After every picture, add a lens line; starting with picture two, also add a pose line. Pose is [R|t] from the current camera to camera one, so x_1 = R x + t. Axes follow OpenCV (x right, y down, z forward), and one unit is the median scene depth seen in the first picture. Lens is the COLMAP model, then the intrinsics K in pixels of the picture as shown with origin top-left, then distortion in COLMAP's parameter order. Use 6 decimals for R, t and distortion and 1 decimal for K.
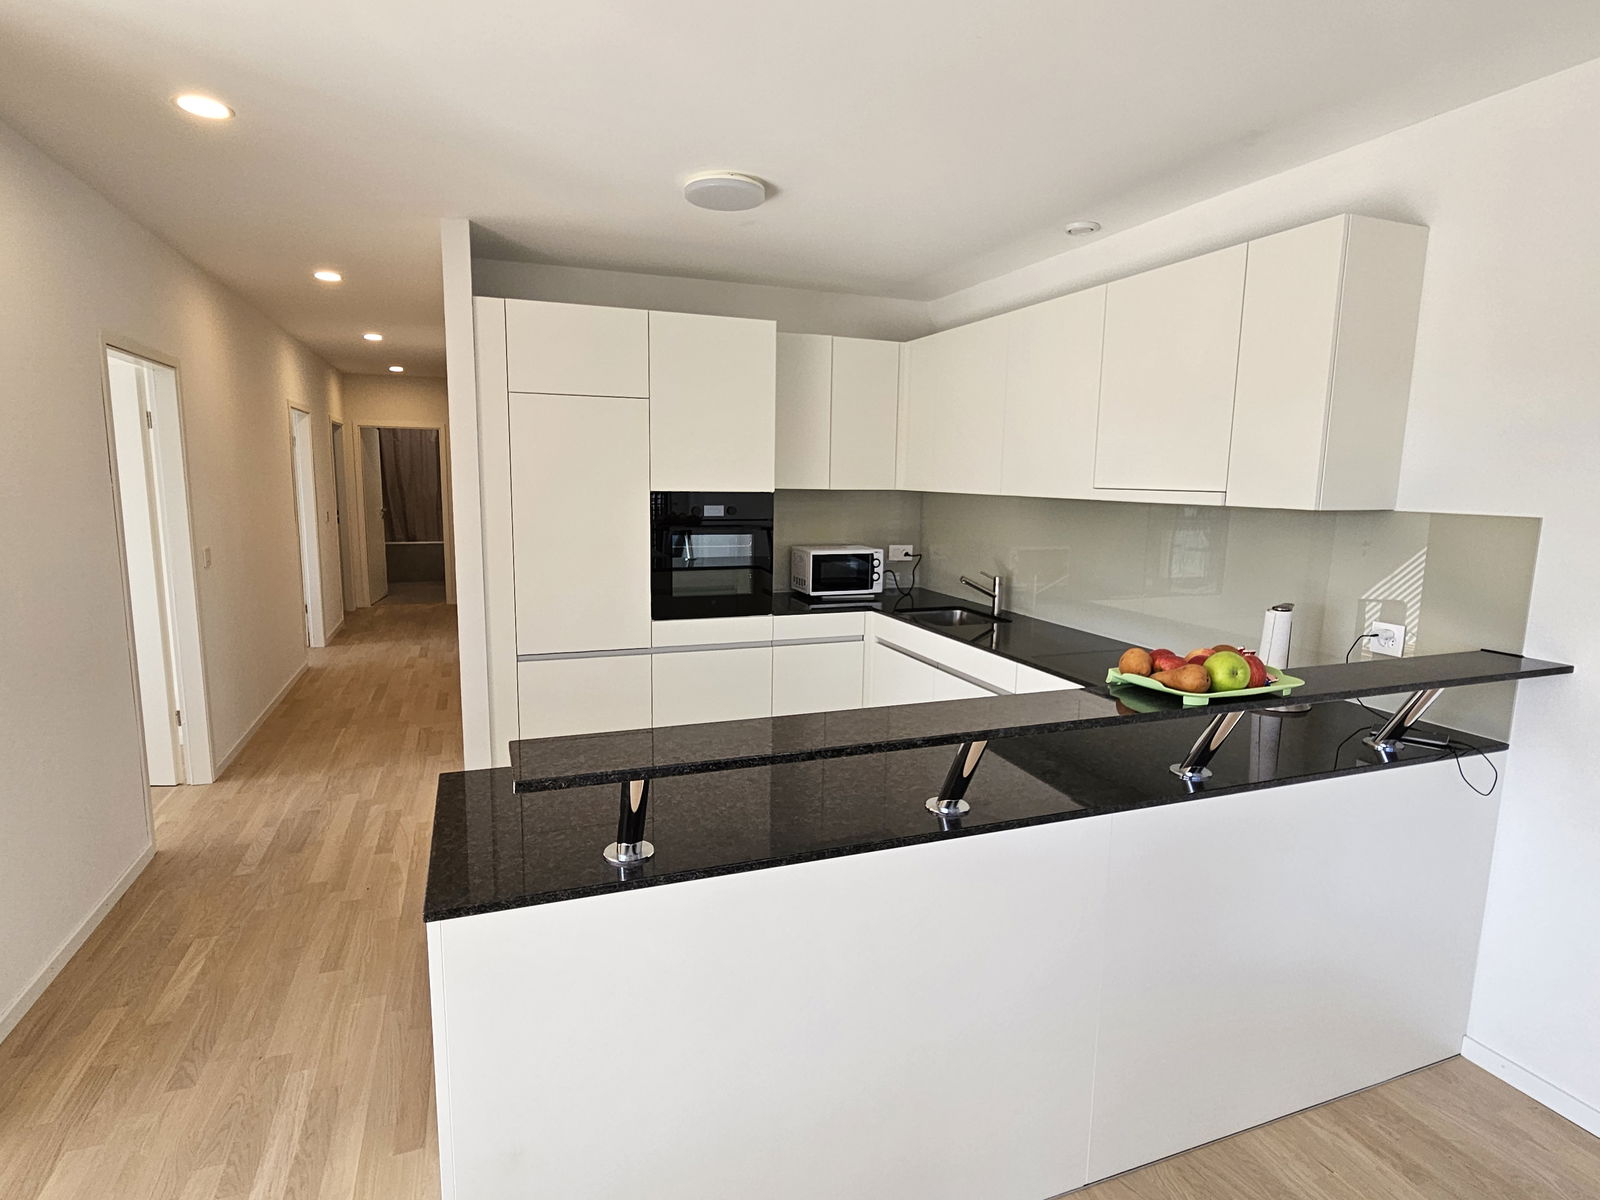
lens RADIAL K [[843.7, 0, 800.0], [0, 843.7, 600.0], [0, 0, 1]] dist [-0.001223, 0.001638]
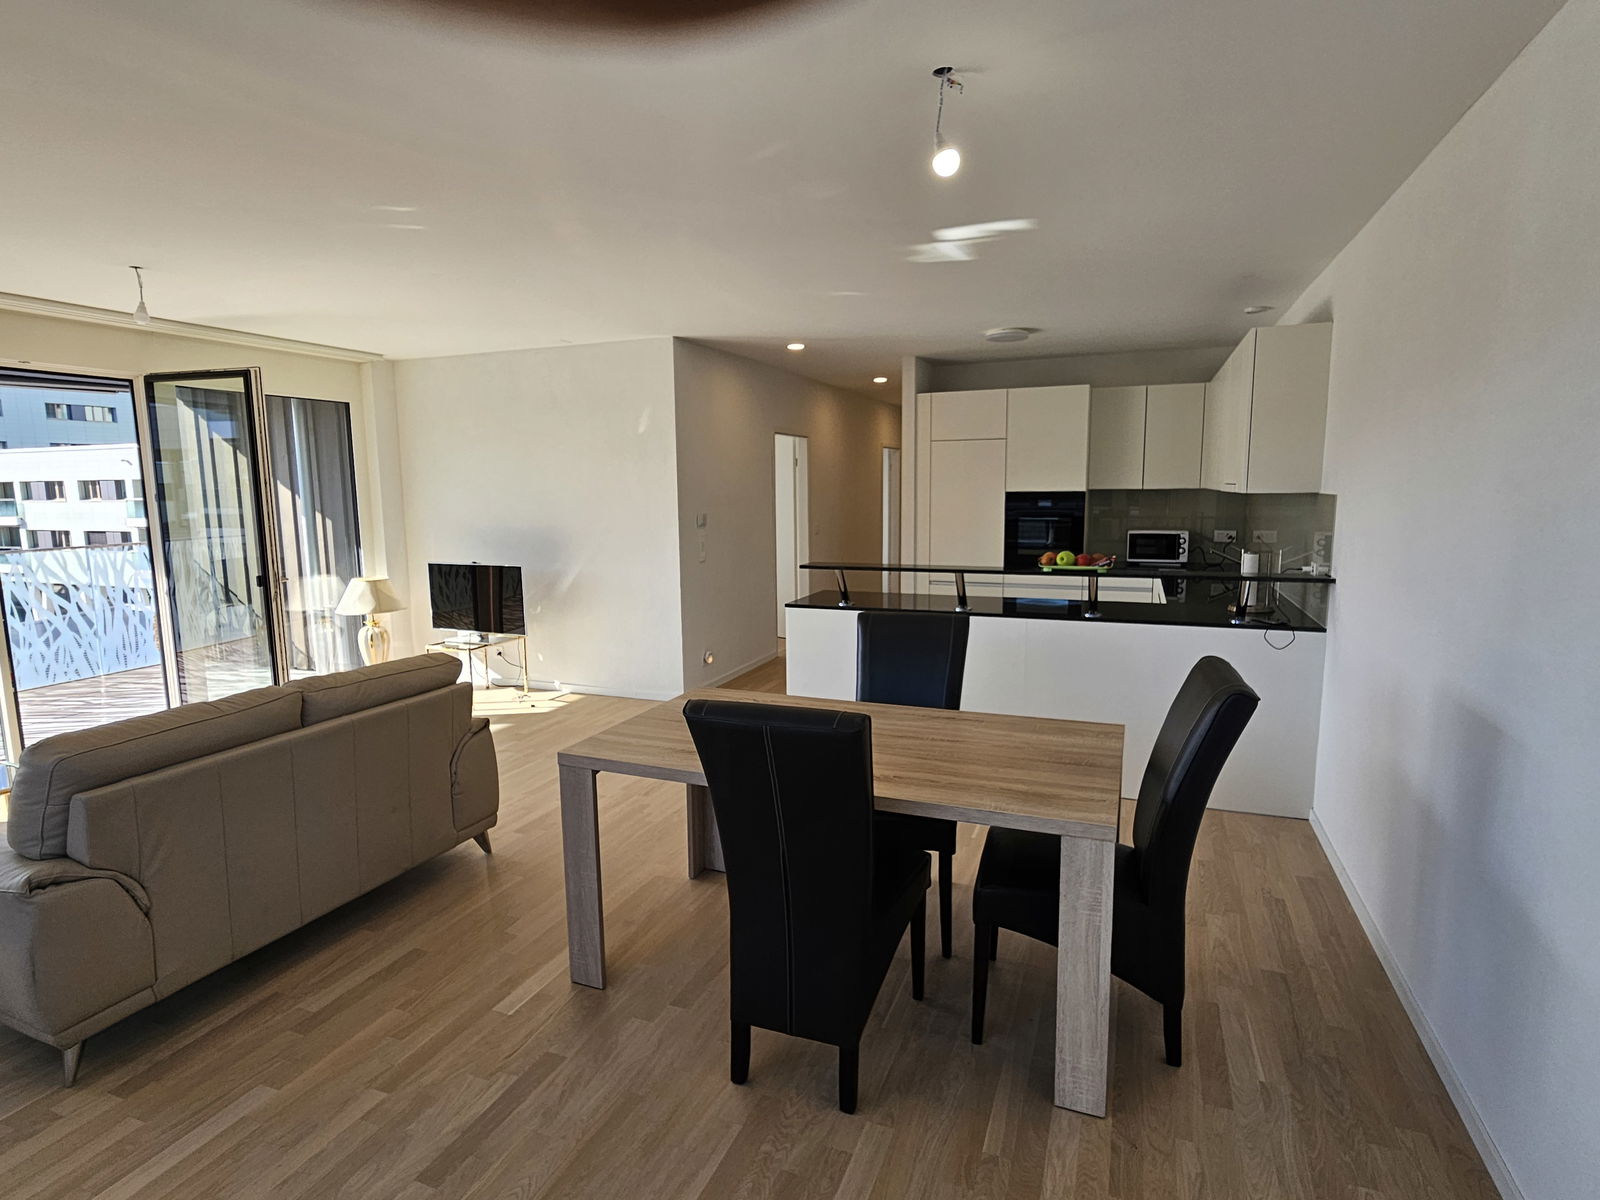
lens RADIAL K [[843.7, 0, 800.0], [0, 843.7, 600.0], [0, 0, 1]] dist [-0.001223, 0.001638]
pose [[0.734242, 0.069966, -0.675273, 0.679626], [-0.078526, 0.996751, 0.017892, 0.092734], [0.674331, 0.039890, 0.737351, -0.539750]]
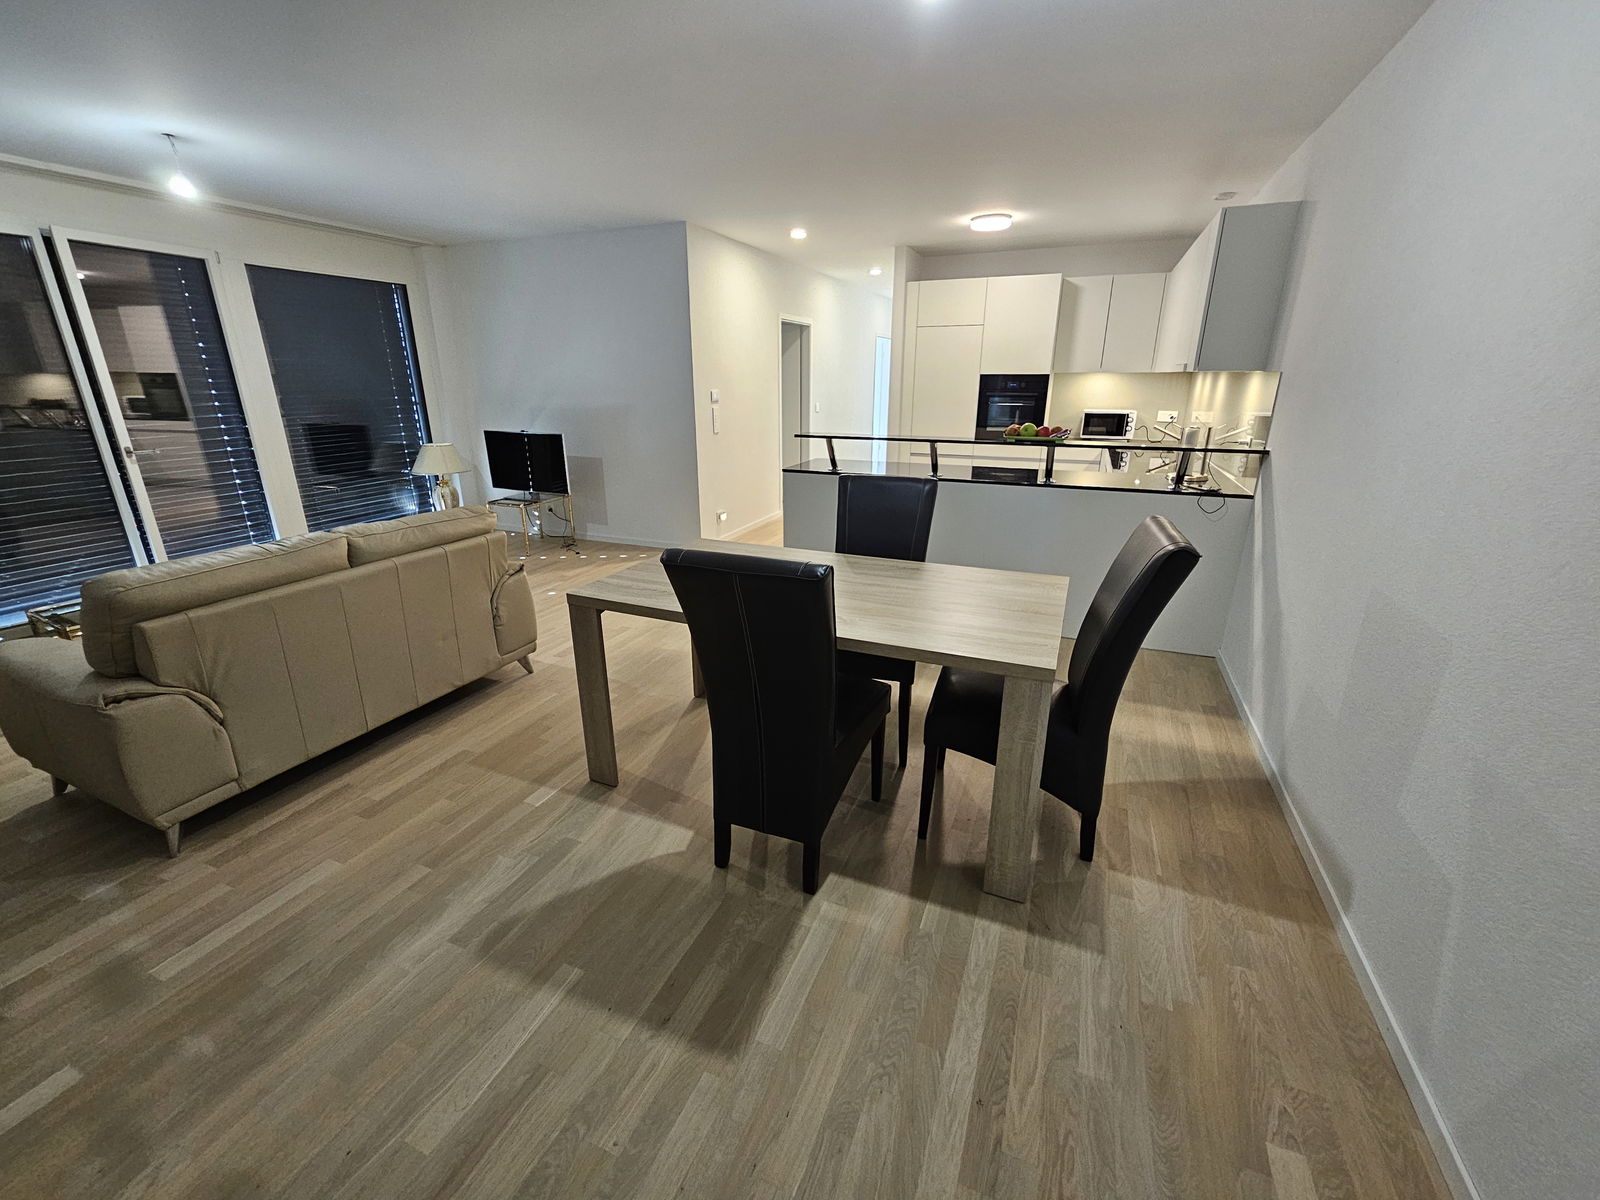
lens RADIAL K [[664.8, 0, 800.0], [0, 664.8, 600.0], [0, 0, 1]] dist [0.003202, 0.000188]
pose [[0.722297, 0.208317, -0.659463, 0.645618], [-0.091816, 0.973999, 0.207111, 0.102052], [0.685461, -0.089046, 0.722644, -0.463521]]
